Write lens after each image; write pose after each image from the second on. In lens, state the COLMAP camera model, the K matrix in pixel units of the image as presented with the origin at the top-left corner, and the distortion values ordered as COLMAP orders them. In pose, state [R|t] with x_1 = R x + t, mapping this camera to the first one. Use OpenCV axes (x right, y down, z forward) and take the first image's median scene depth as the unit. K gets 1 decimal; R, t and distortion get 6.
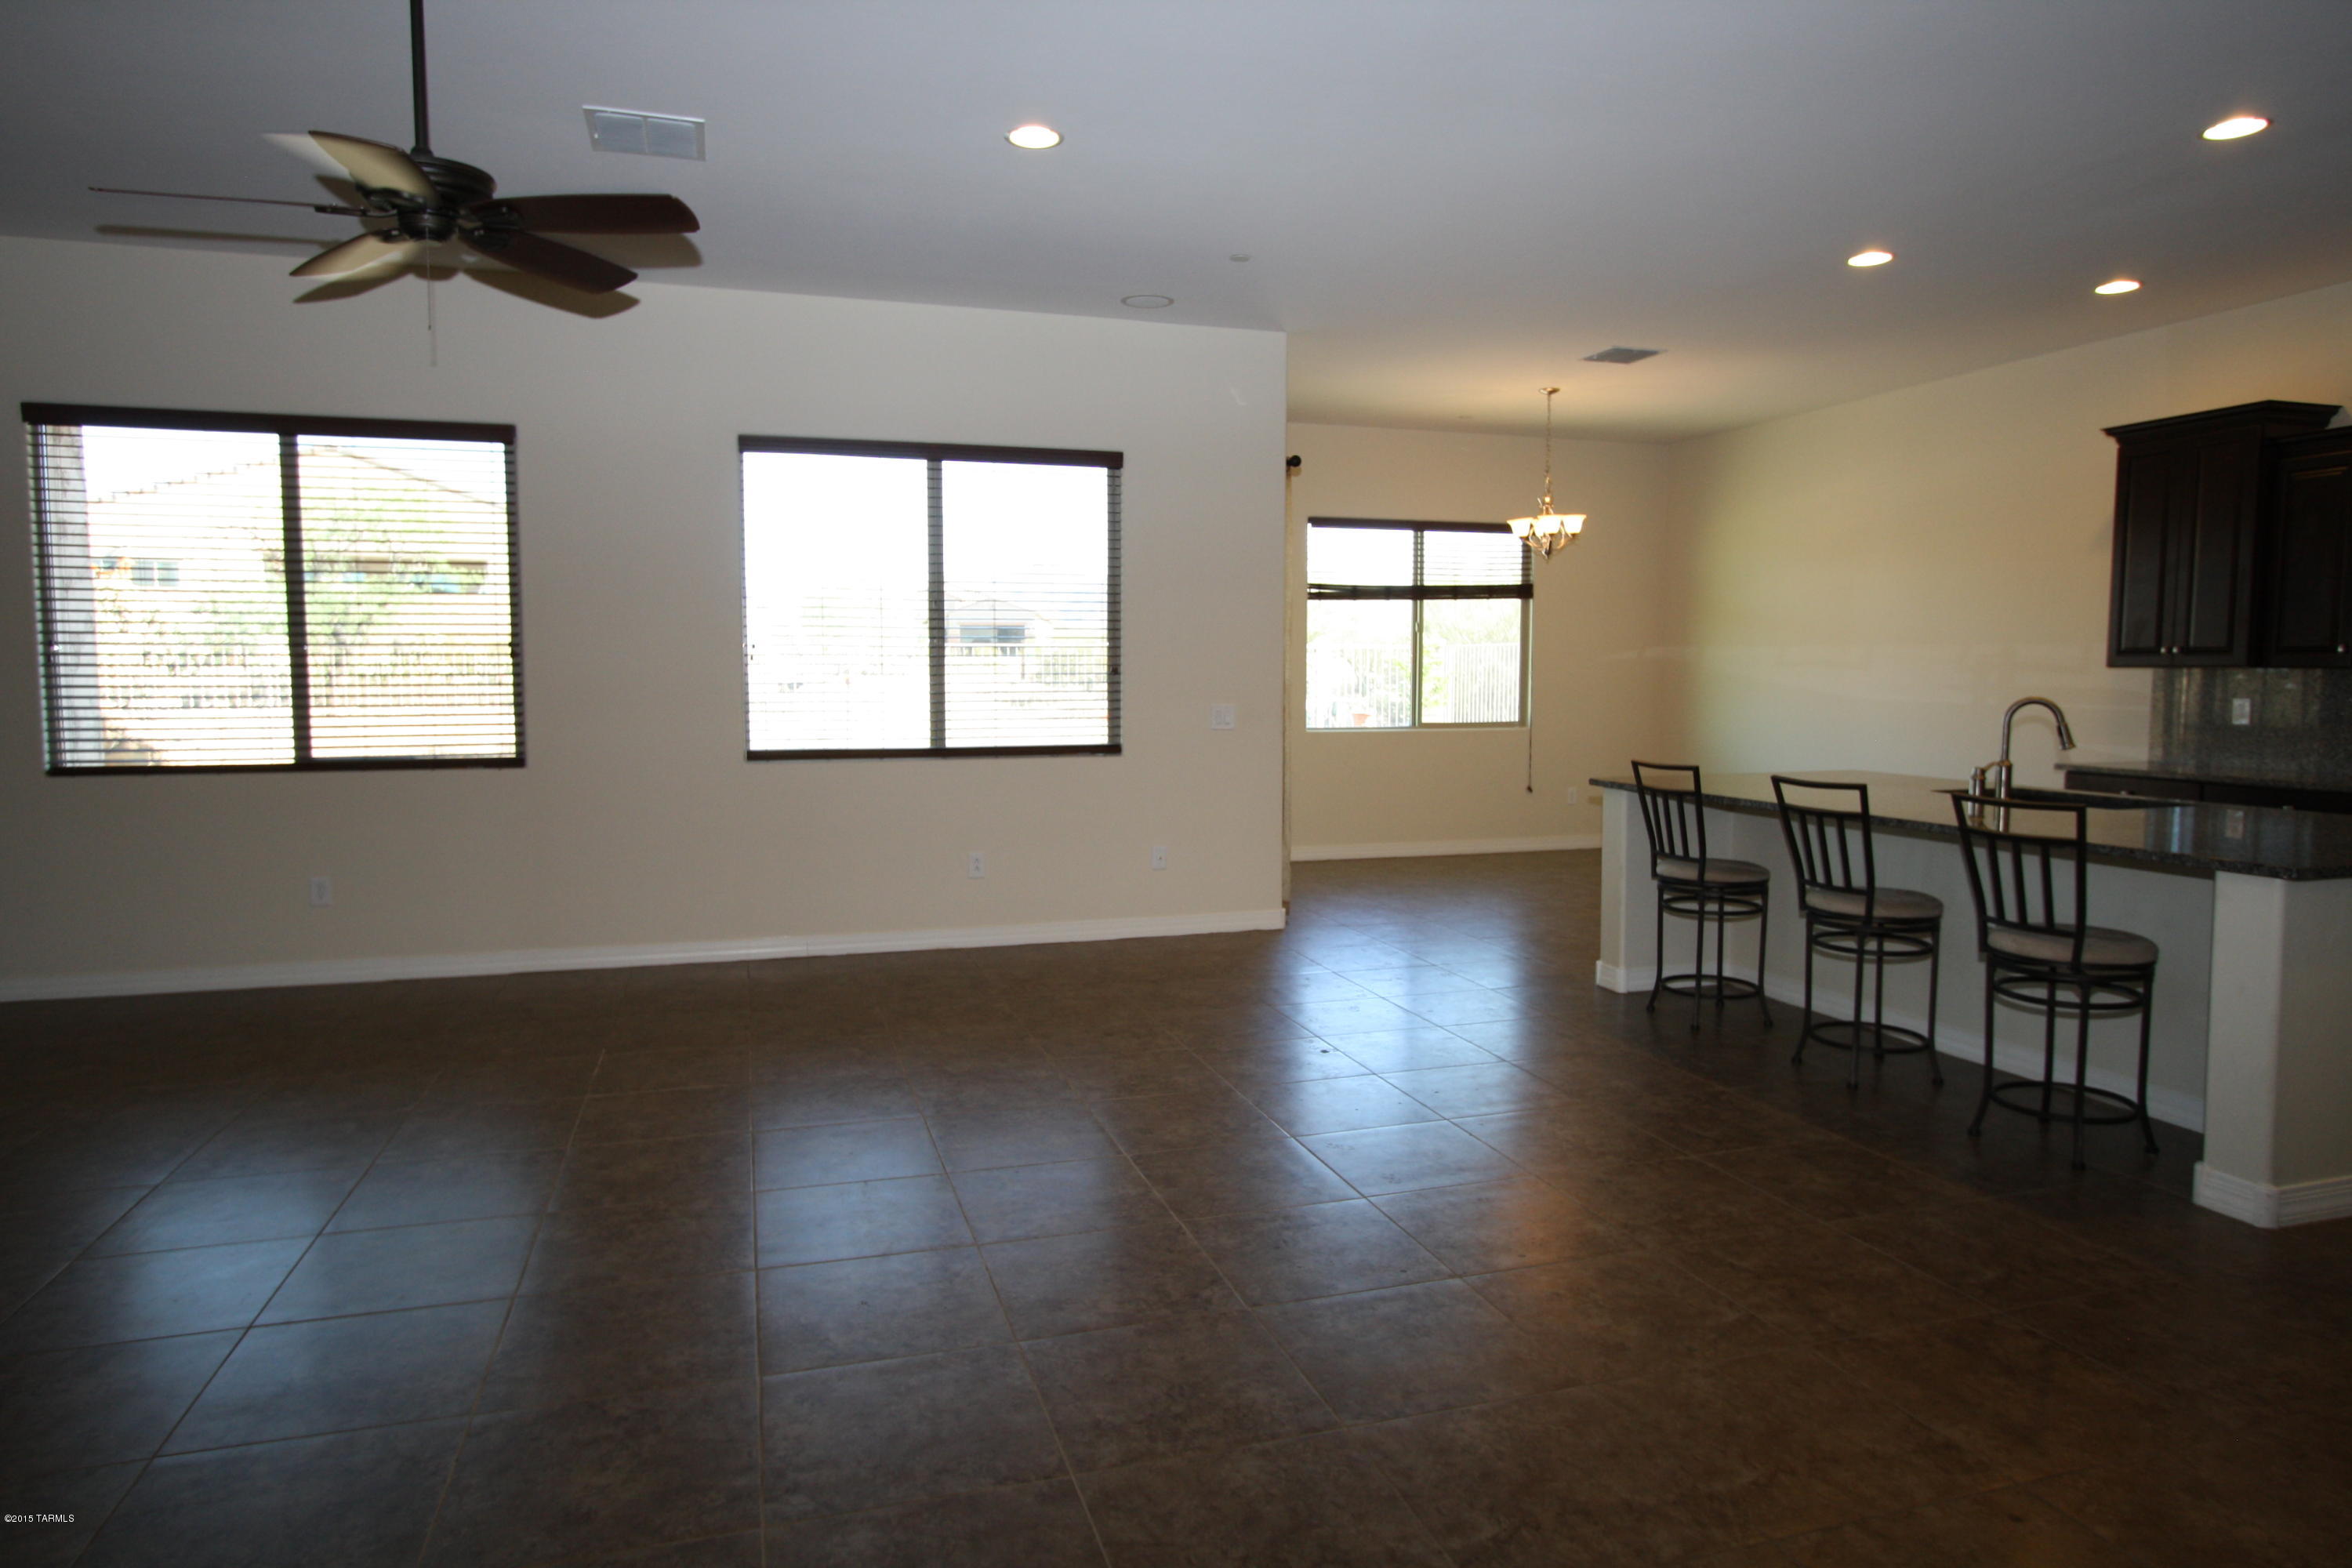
lens RADIAL K [[1414.4, 0, 1166.9], [0, 1414.4, 782.3], [0, 0, 1]] dist [-0.002507, 0.001383]
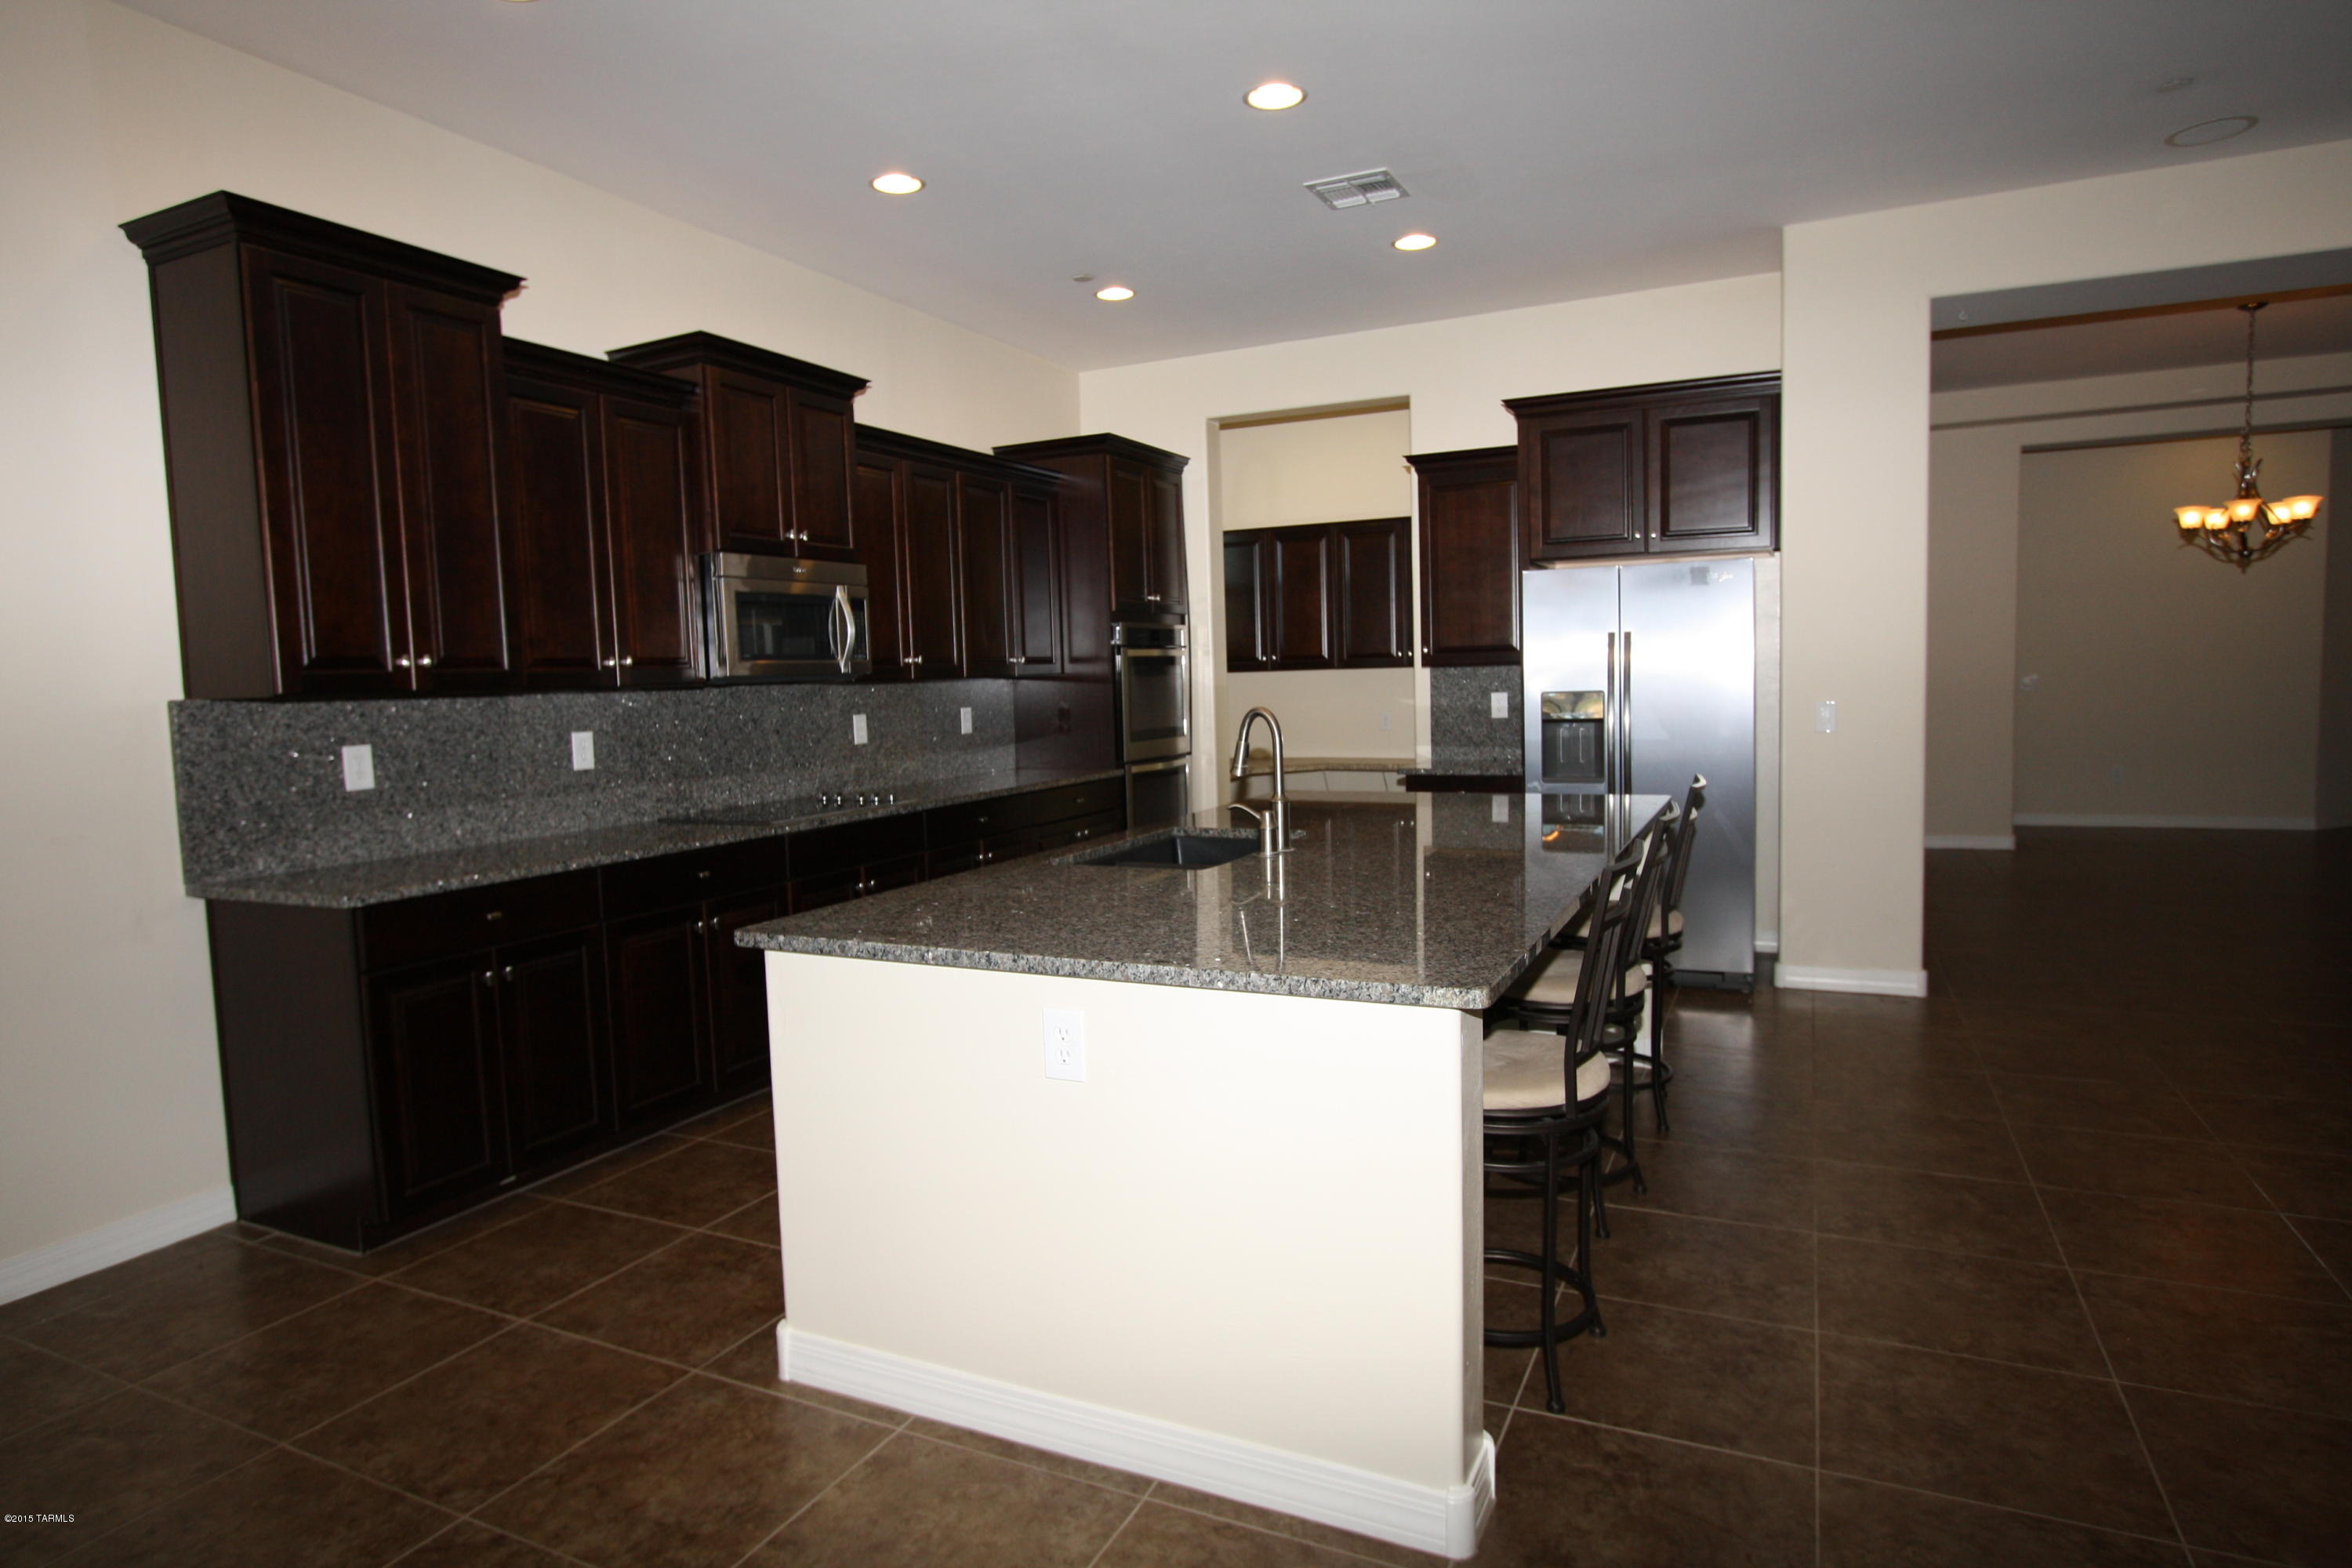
lens RADIAL K [[1323.4, 0, 1178.3], [0, 1323.4, 778.0], [0, 0, 1]] dist [-0.024069, 0.014782]
pose [[-0.738581, -0.033765, 0.673319, 0.232651], [0.082413, 0.986732, 0.139883, -0.168857], [-0.669109, 0.158805, -0.725999, 2.066056]]
